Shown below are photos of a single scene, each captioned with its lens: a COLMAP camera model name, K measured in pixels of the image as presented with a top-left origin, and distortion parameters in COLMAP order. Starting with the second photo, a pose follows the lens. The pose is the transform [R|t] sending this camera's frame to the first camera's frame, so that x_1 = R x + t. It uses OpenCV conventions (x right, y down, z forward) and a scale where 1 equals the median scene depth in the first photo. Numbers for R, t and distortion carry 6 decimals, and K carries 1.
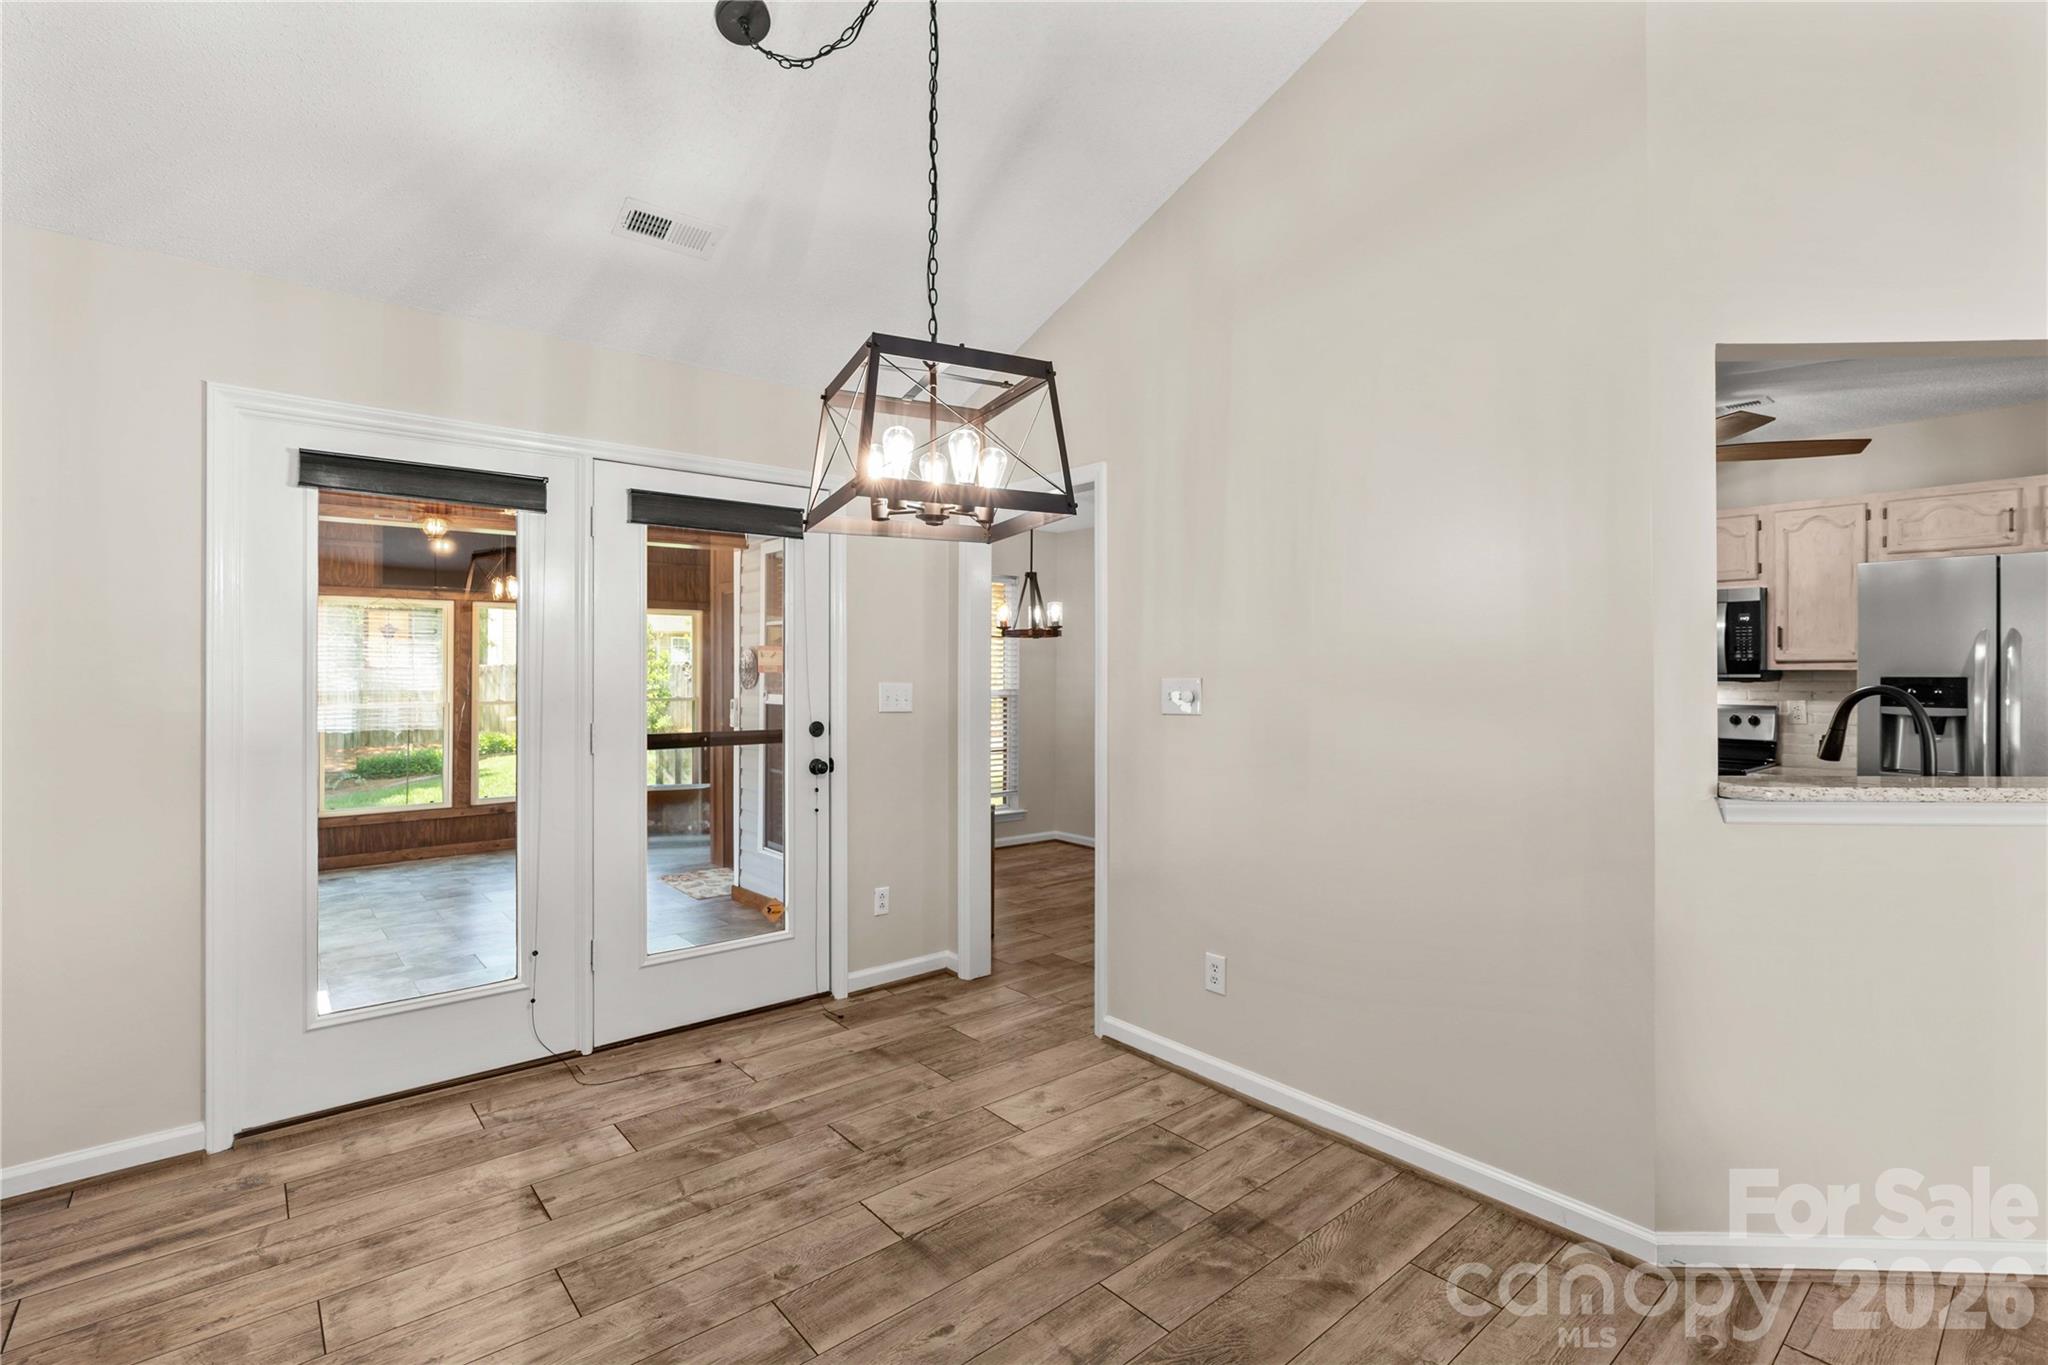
lens RADIAL K [[939.5, 0, 1020.8], [0, 939.5, 674.8], [0, 0, 1]] dist [-0.011519, 0.001594]
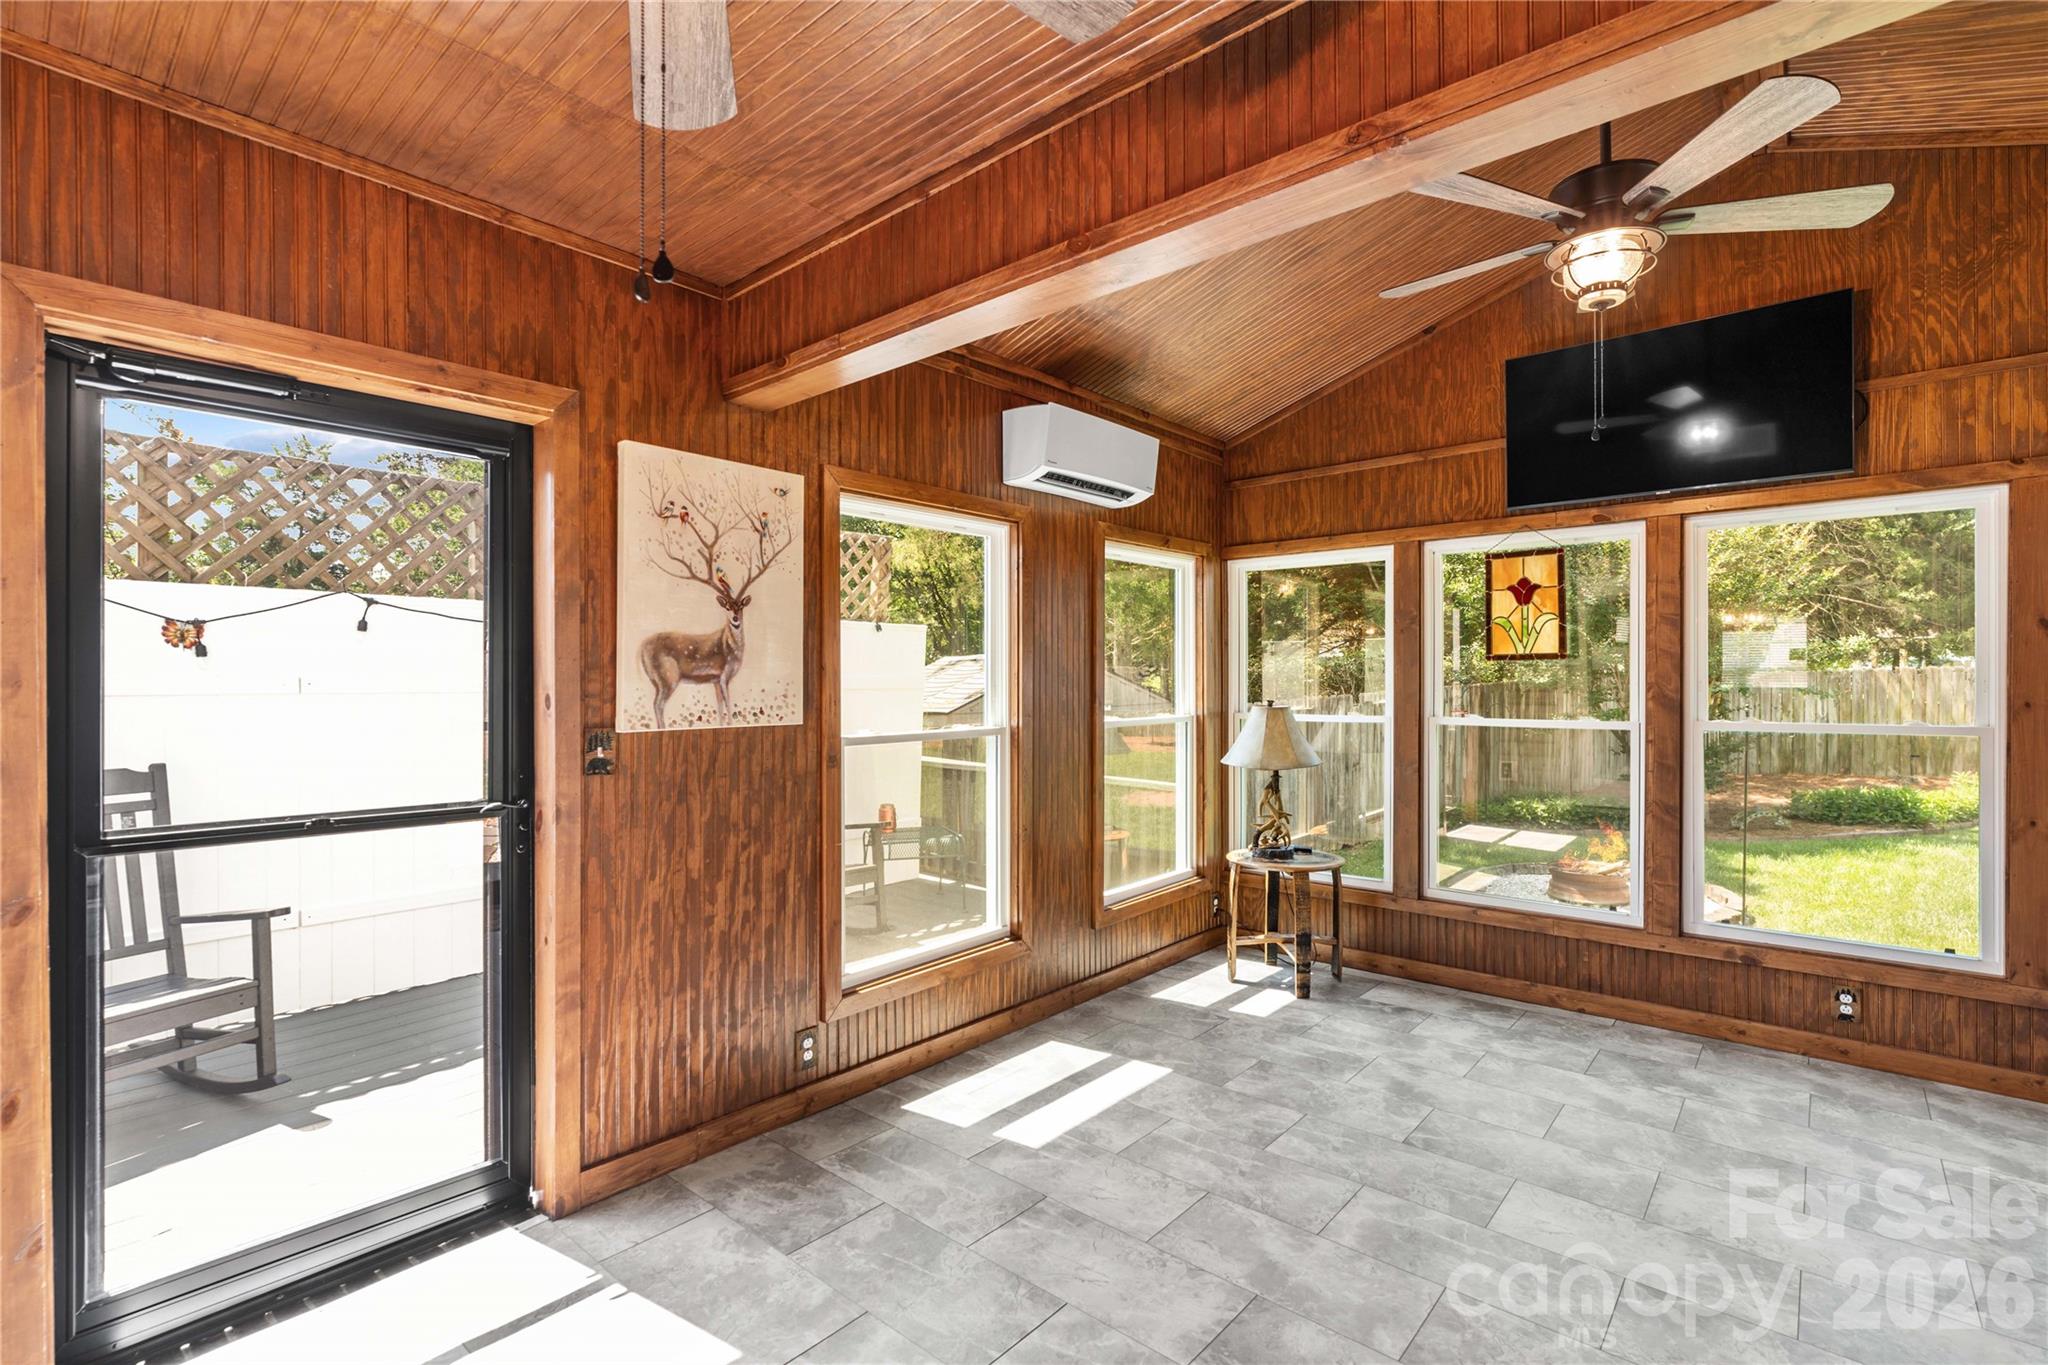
lens RADIAL K [[946.9, 0, 1024.4], [0, 946.9, 687.4], [0, 0, 1]] dist [-0.011104, 0.000353]
pose [[0.146610, 0.002796, -0.989190, -0.356959], [-0.000870, 0.999996, 0.002698, 0.021777], [0.989194, 0.000465, 0.146612, 1.400217]]
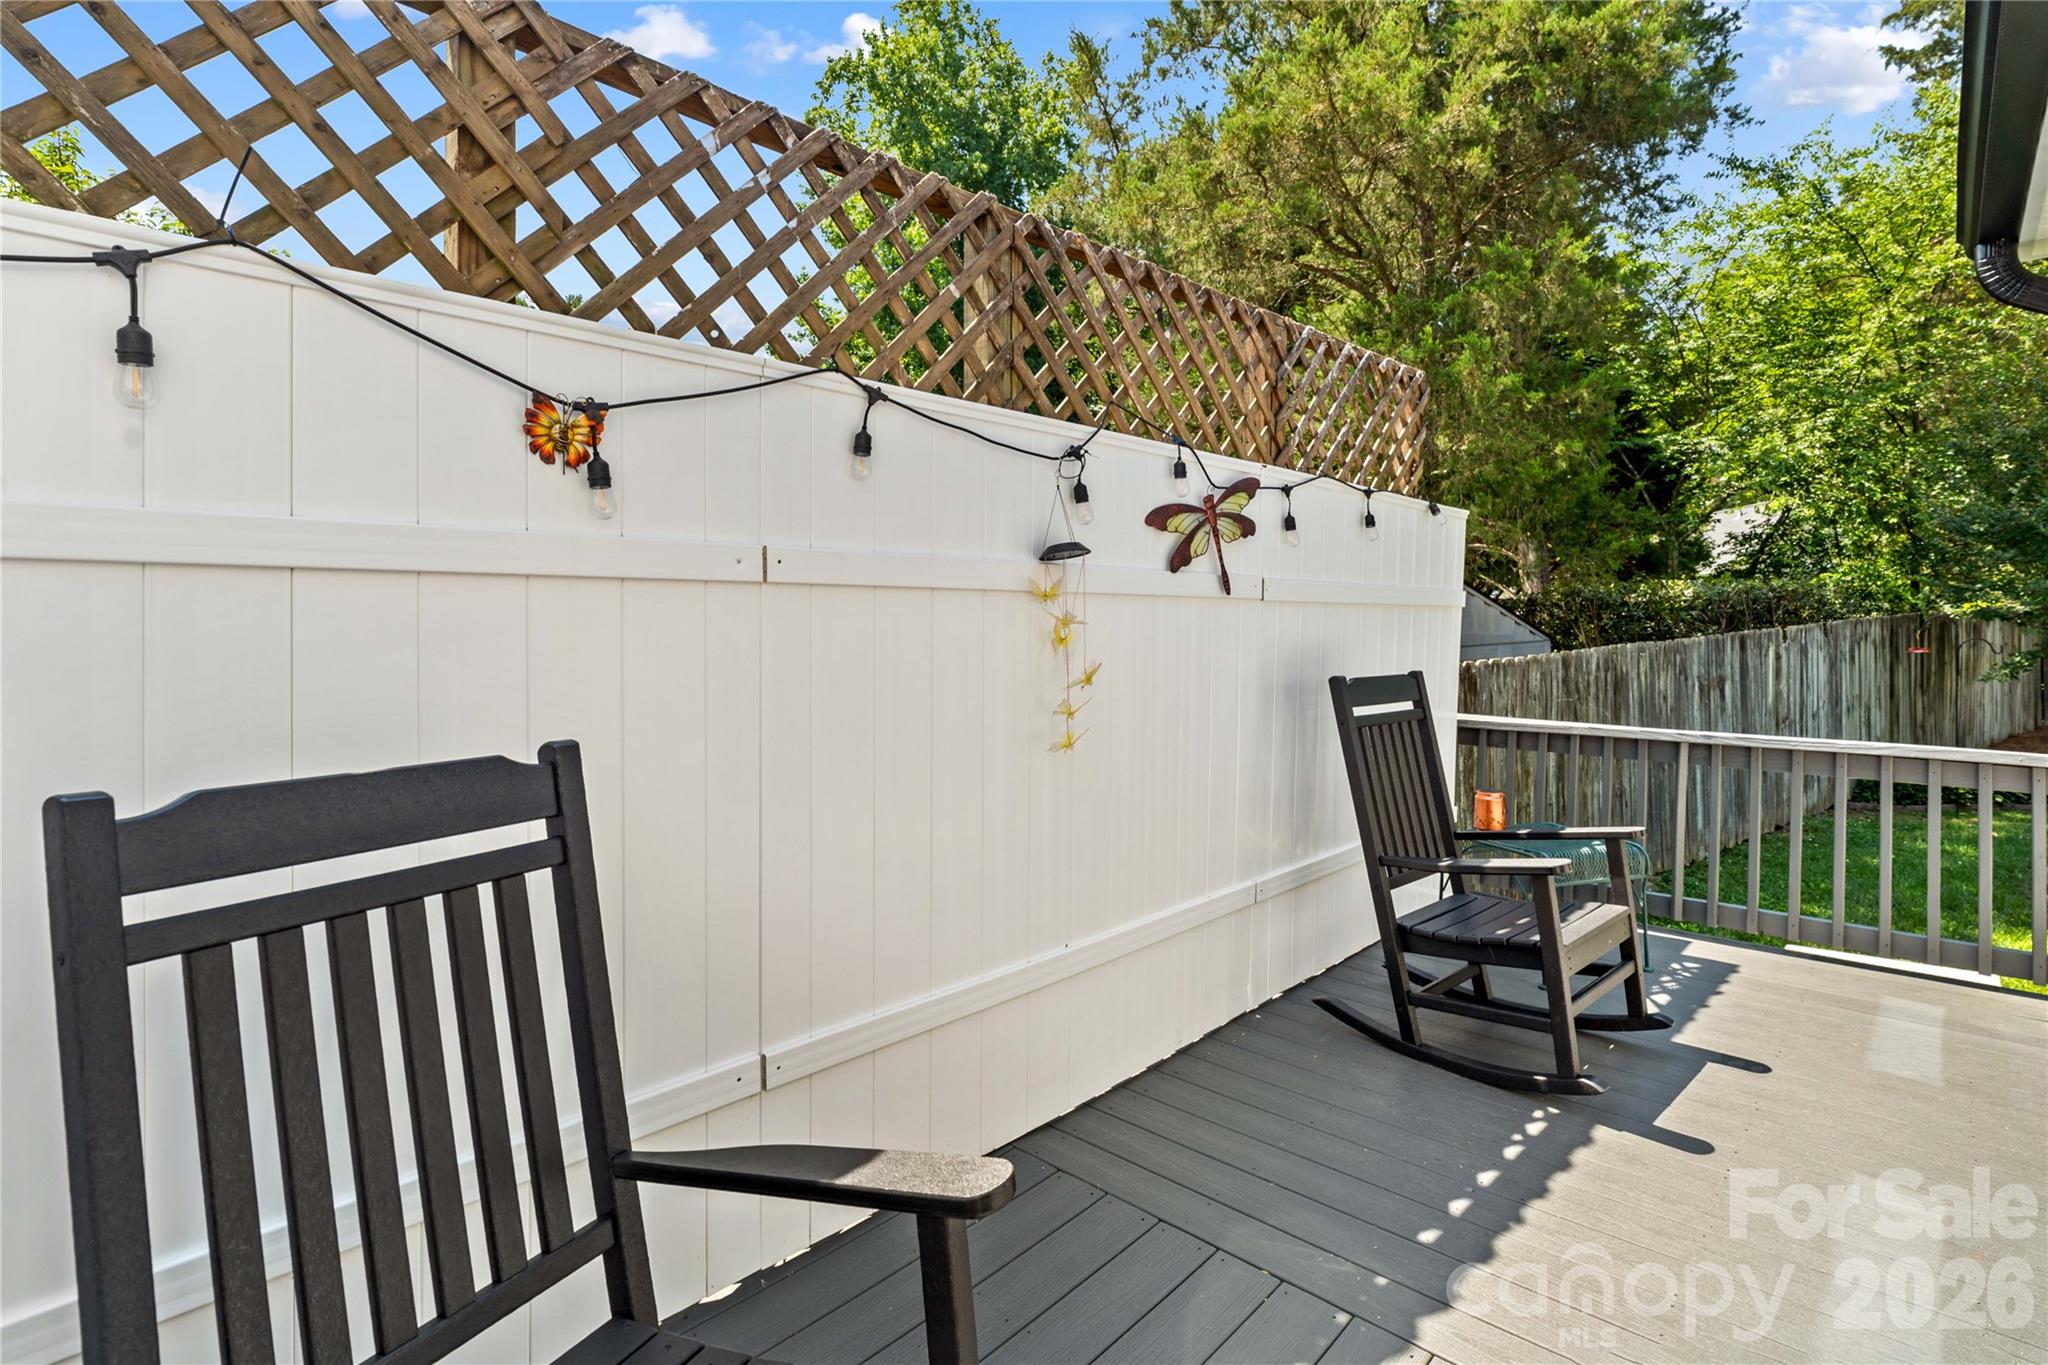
lens RADIAL K [[955.3, 0, 986.0], [0, 955.3, 640.6], [0, 0, 1]] dist [-0.004675, -0.000427]
pose [[0.073916, -0.000993, -0.997264, -1.129668], [0.005726, 0.999983, -0.000571, 0.069516], [0.997248, -0.005668, 0.073920, 0.735416]]
